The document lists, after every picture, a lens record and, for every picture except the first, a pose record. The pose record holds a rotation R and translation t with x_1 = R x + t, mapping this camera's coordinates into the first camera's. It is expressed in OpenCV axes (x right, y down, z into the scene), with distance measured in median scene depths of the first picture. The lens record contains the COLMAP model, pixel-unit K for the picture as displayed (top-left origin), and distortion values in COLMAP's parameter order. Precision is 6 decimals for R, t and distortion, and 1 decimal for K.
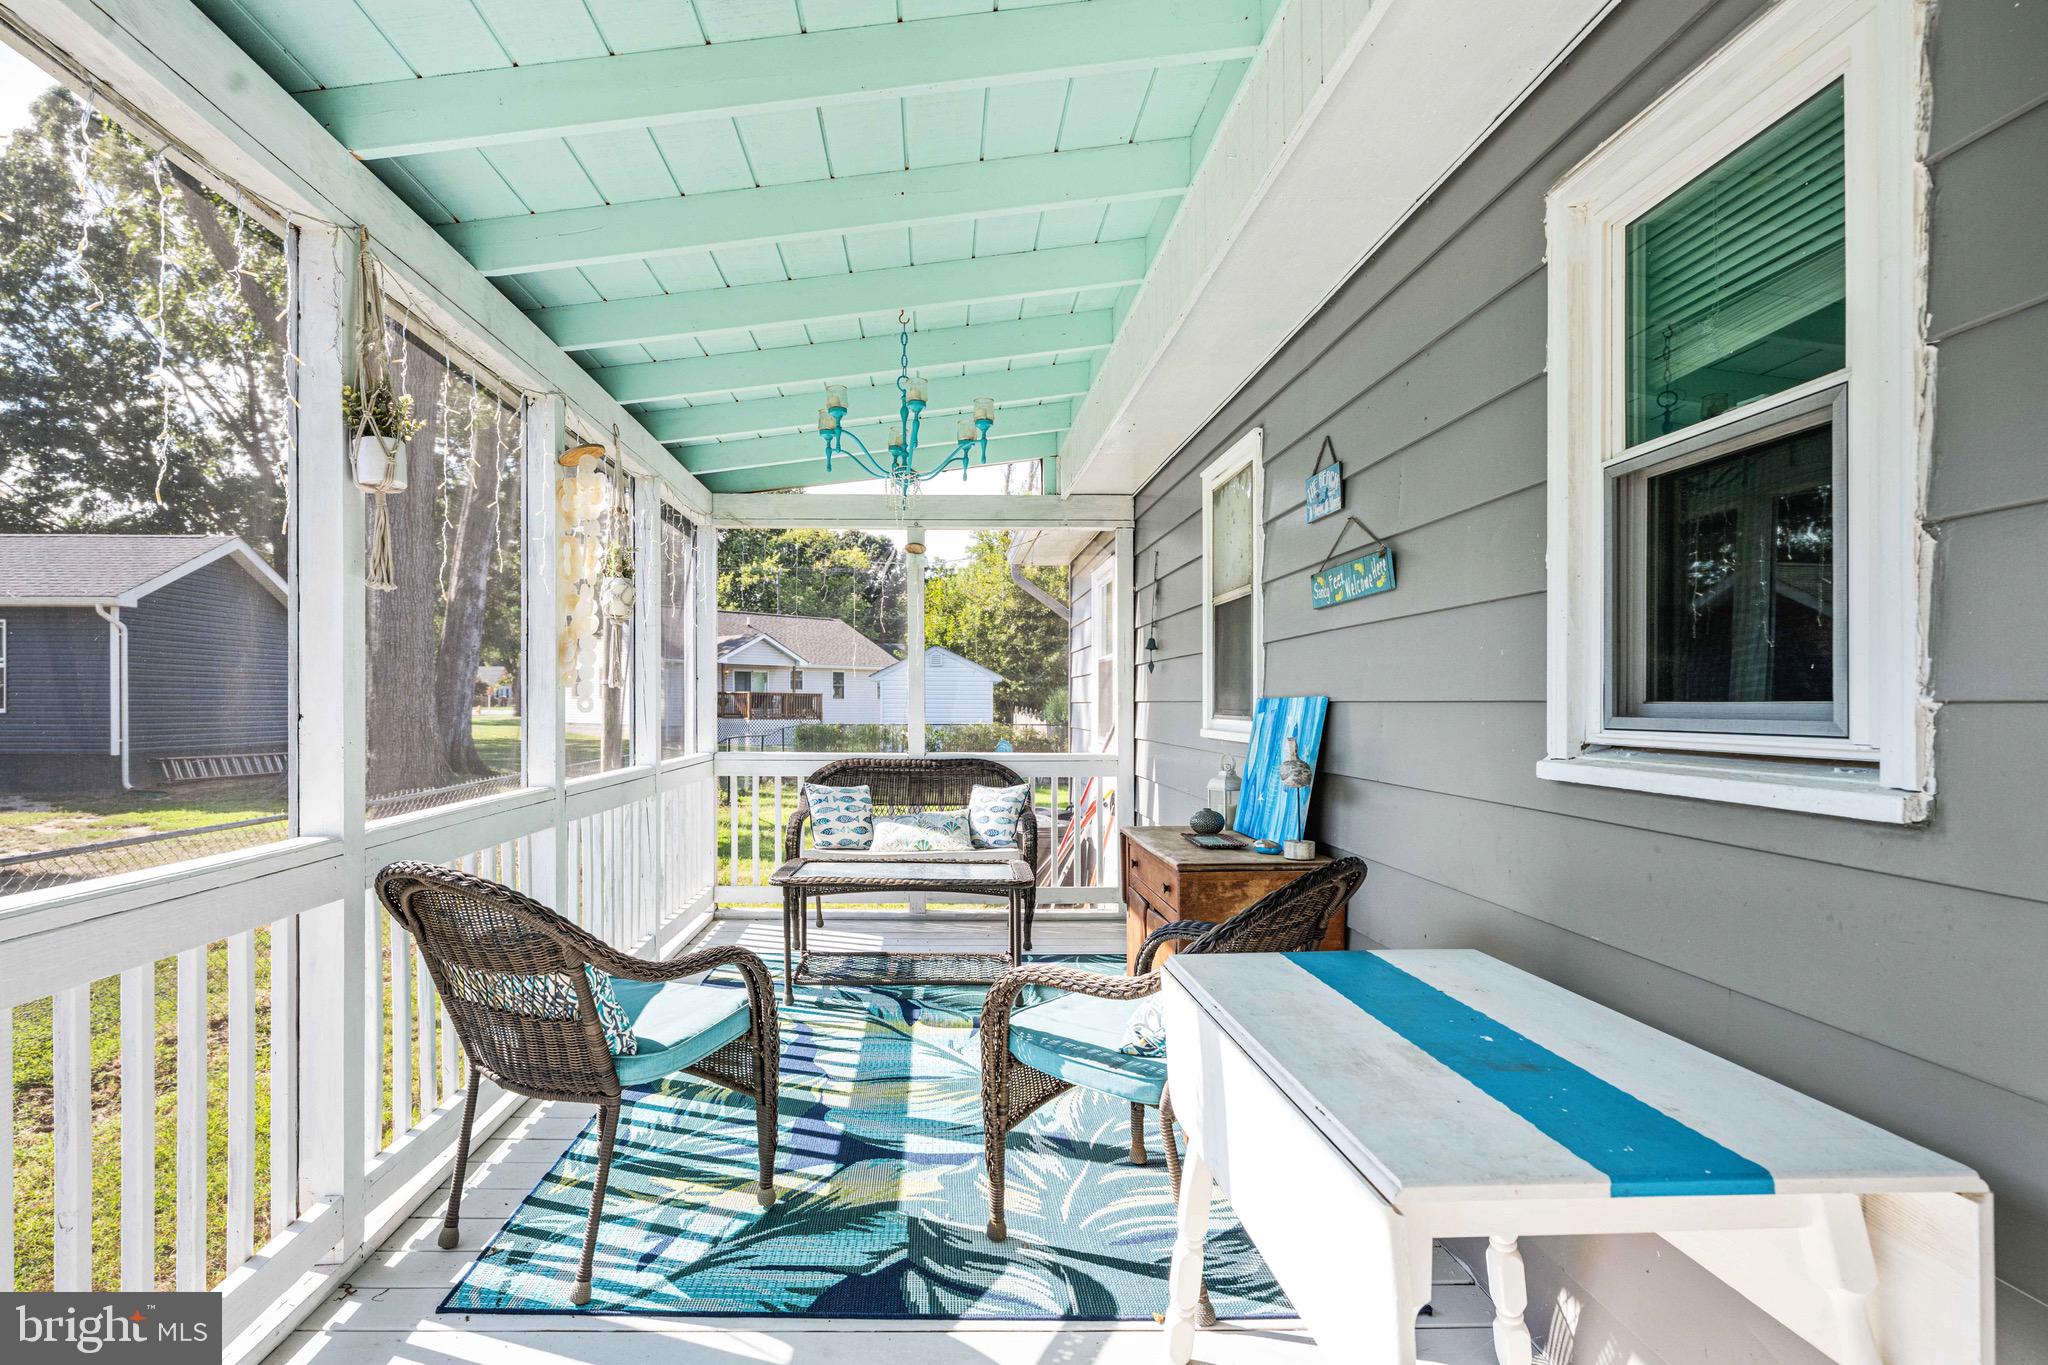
lens RADIAL K [[990.6, 0, 1025.7], [0, 990.6, 715.5], [0, 0, 1]] dist [0.000097, 0.000013]
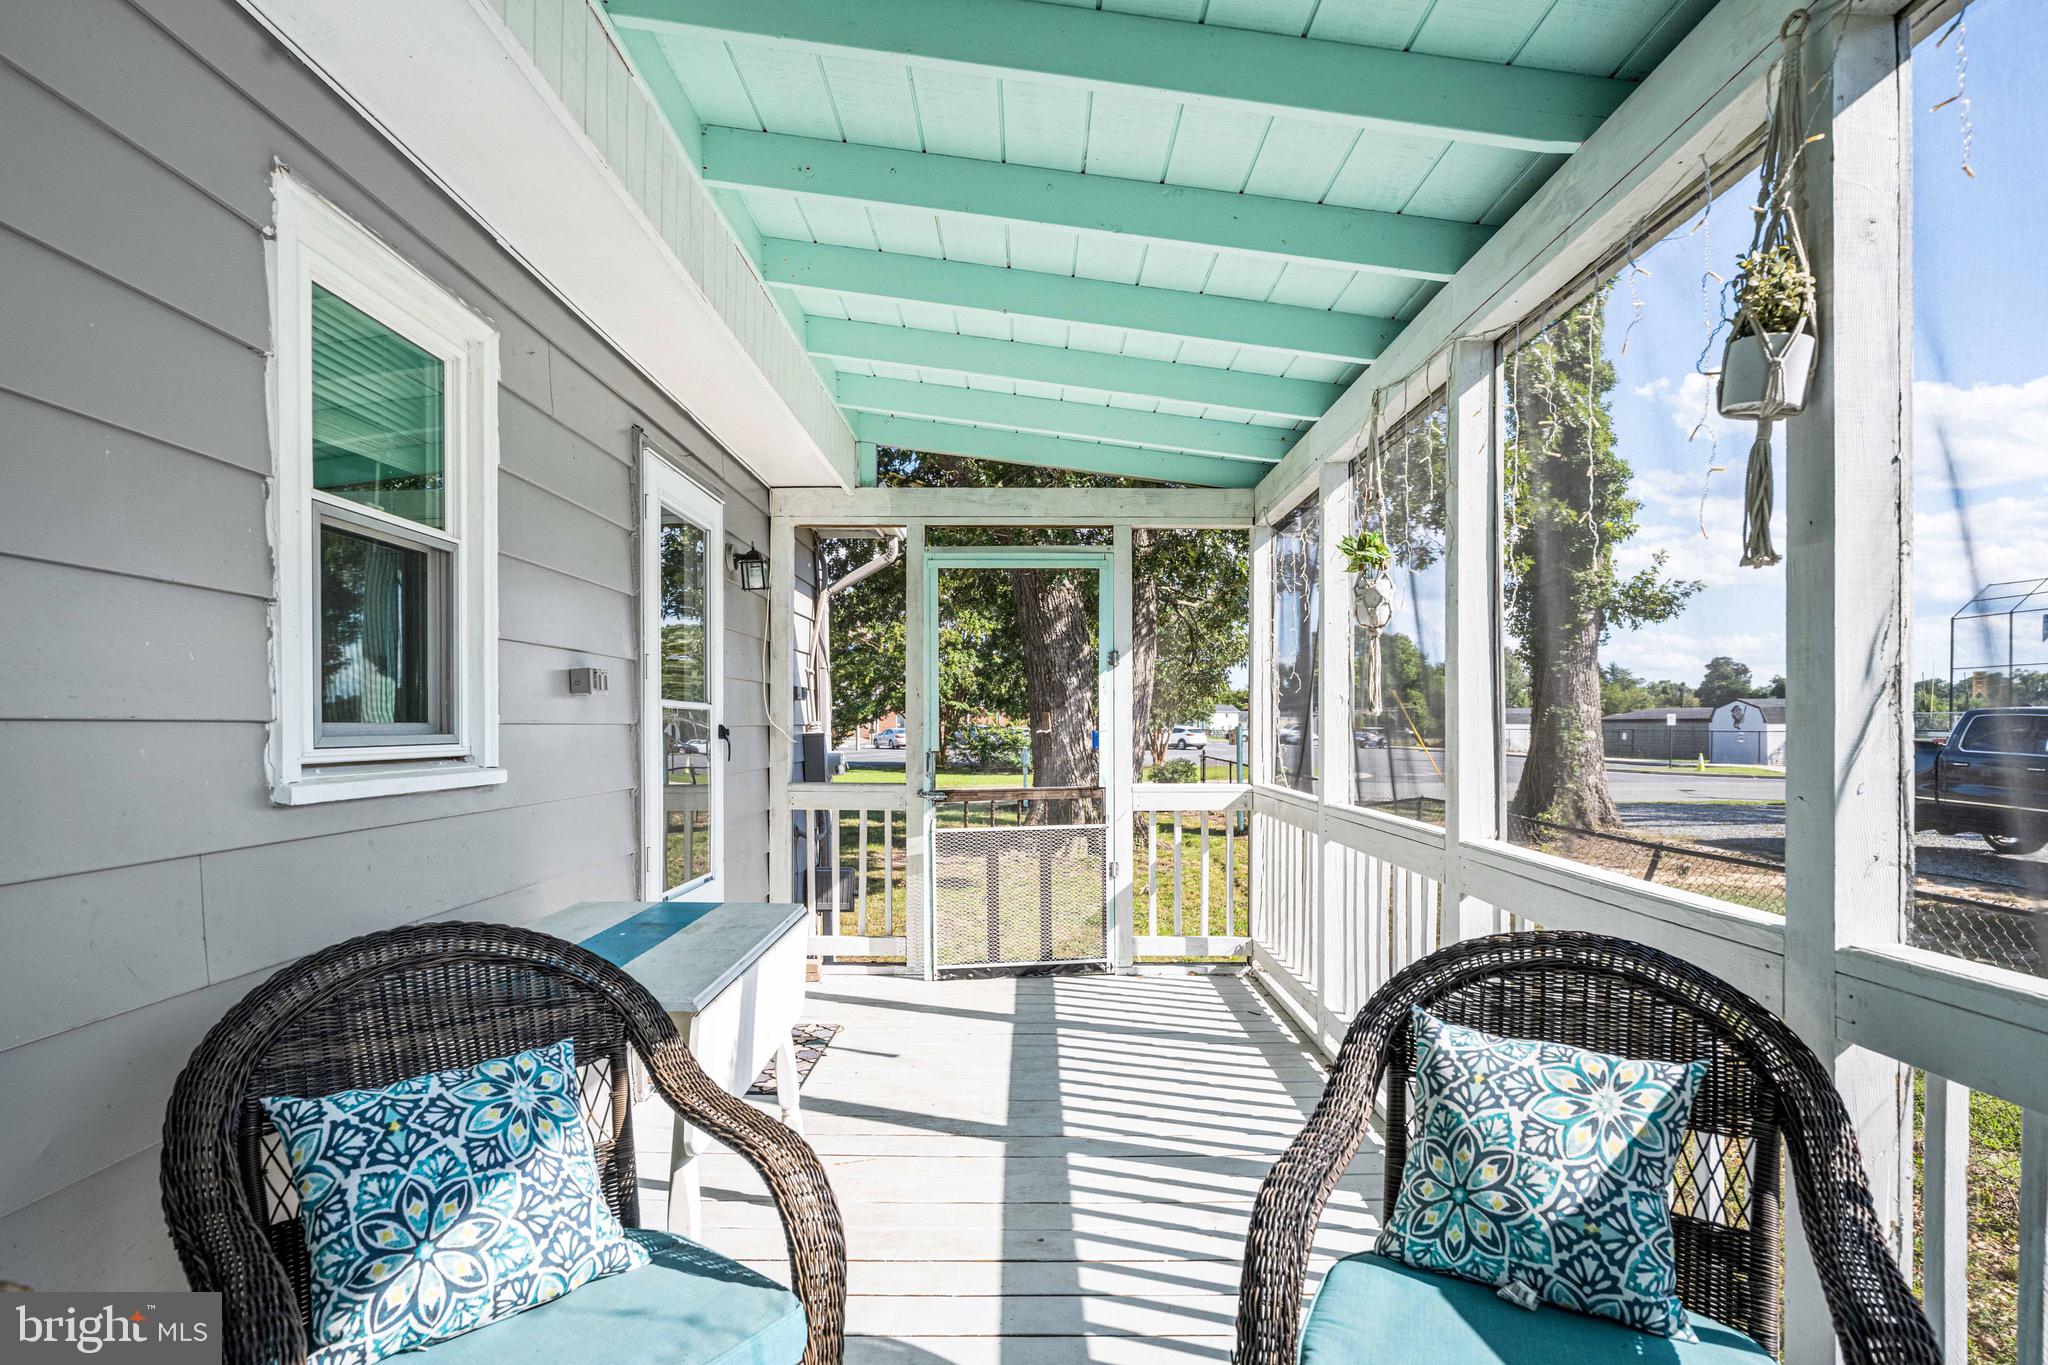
lens RADIAL K [[990.6, 0, 1025.7], [0, 990.6, 715.5], [0, 0, 1]] dist [0.000097, 0.000013]
pose [[-0.995637, 0.002338, 0.093278, -0.318126], [0.002472, 0.999996, 0.001319, -0.024567], [-0.093275, 0.001543, -0.995639, 2.391804]]
